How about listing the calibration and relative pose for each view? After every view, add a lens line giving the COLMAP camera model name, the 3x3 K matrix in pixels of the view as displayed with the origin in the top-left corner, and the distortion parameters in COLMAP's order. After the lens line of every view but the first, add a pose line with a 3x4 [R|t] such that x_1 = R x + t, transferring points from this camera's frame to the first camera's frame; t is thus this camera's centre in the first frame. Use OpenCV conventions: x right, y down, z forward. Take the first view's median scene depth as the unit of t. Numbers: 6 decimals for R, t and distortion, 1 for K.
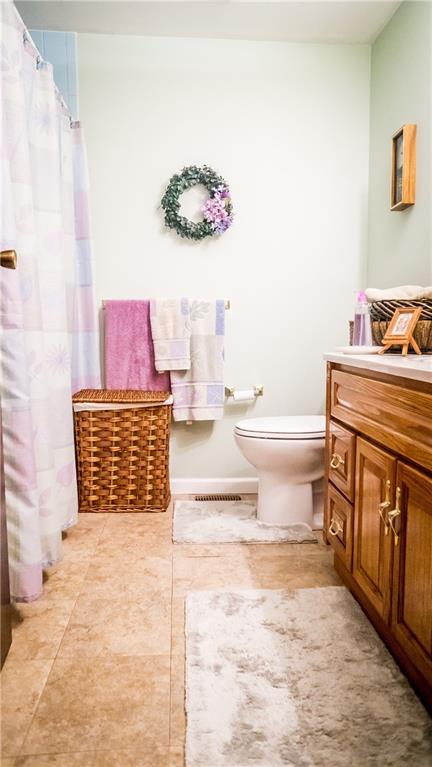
lens RADIAL K [[519.1, 0, 181.5], [0, 519.1, 376.8], [0, 0, 1]] dist [-0.065853, 0.064953]
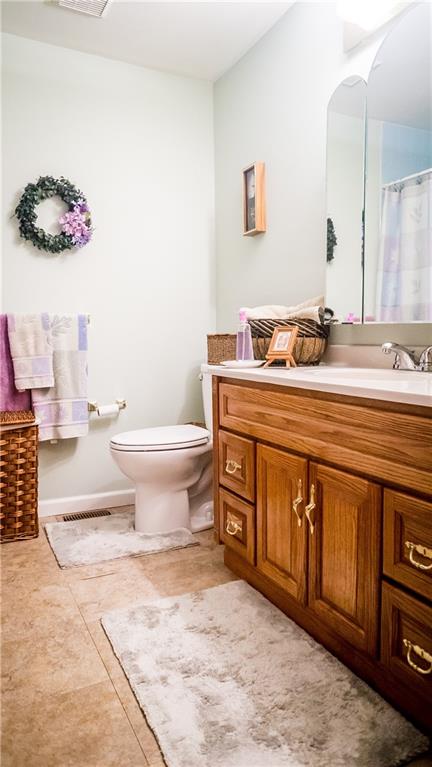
lens RADIAL K [[519.1, 0, 213.8], [0, 519.1, 379.6], [0, 0, 1]] dist [-0.065853, 0.064953]
pose [[0.920487, -0.043793, 0.388311, -0.142831], [0.048163, 0.998838, -0.001522, -0.019820], [-0.387793, 0.020103, 0.921527, -0.002298]]
